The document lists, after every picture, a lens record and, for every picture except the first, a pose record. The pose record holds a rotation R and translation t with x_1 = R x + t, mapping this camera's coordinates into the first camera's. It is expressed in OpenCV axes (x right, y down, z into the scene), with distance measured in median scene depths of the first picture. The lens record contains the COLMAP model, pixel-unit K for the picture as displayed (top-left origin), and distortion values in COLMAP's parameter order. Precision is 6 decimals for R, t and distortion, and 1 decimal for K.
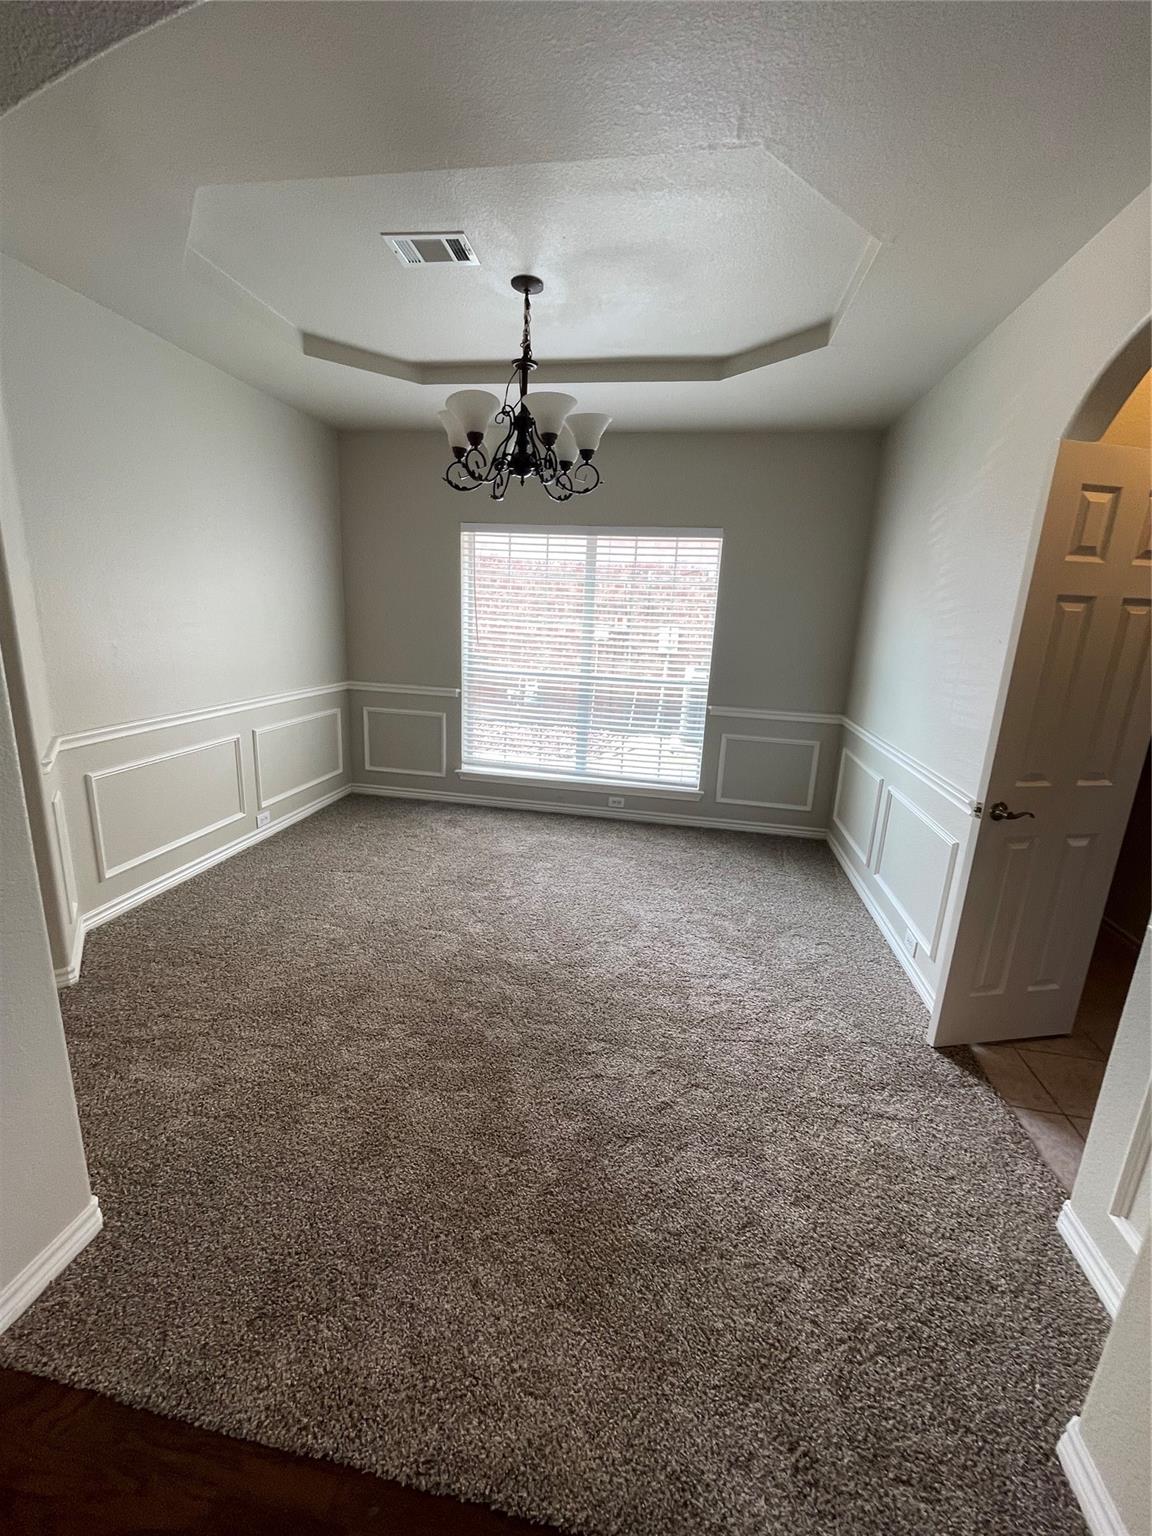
lens RADIAL K [[625.3, 0, 573.7], [0, 625.3, 762.4], [0, 0, 1]] dist [-0.001434, -0.001171]
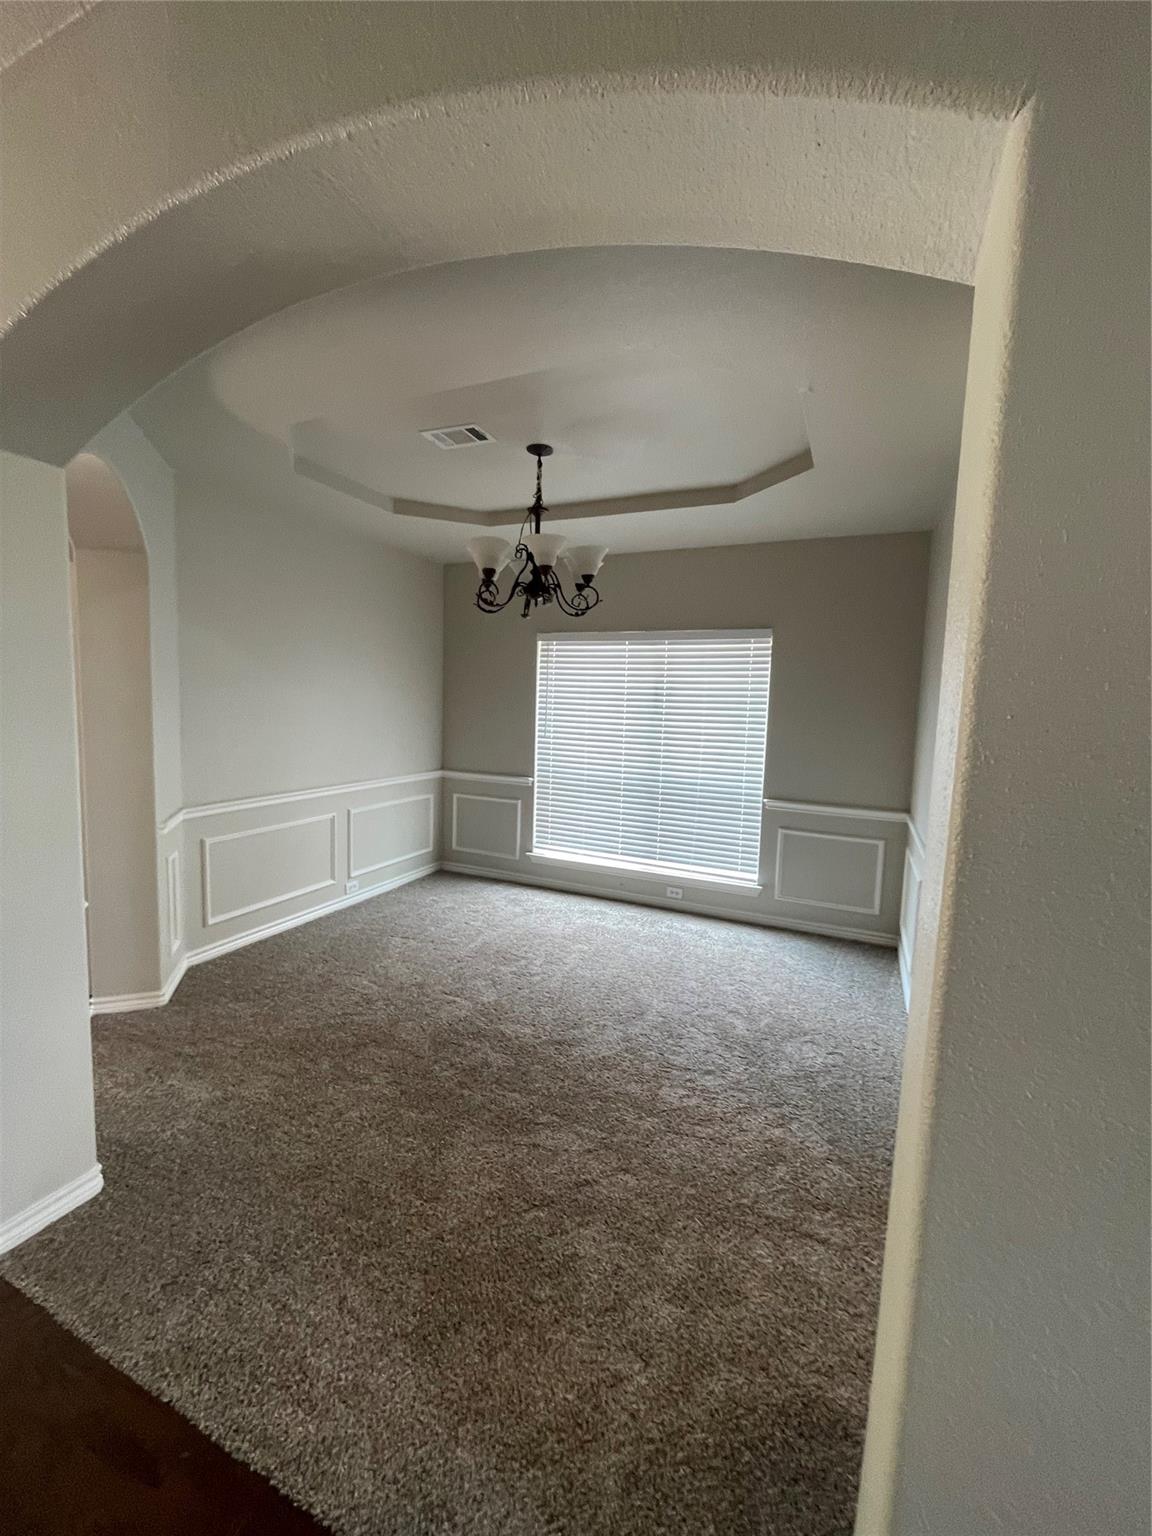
lens RADIAL K [[625.3, 0, 578.9], [0, 625.3, 766.9], [0, 0, 1]] dist [-0.001434, -0.001171]
pose [[0.969411, 0.013083, -0.245096, 0.331945], [-0.046904, 0.990050, -0.132669, 0.007297], [0.240922, 0.140106, 0.960379, -0.073337]]
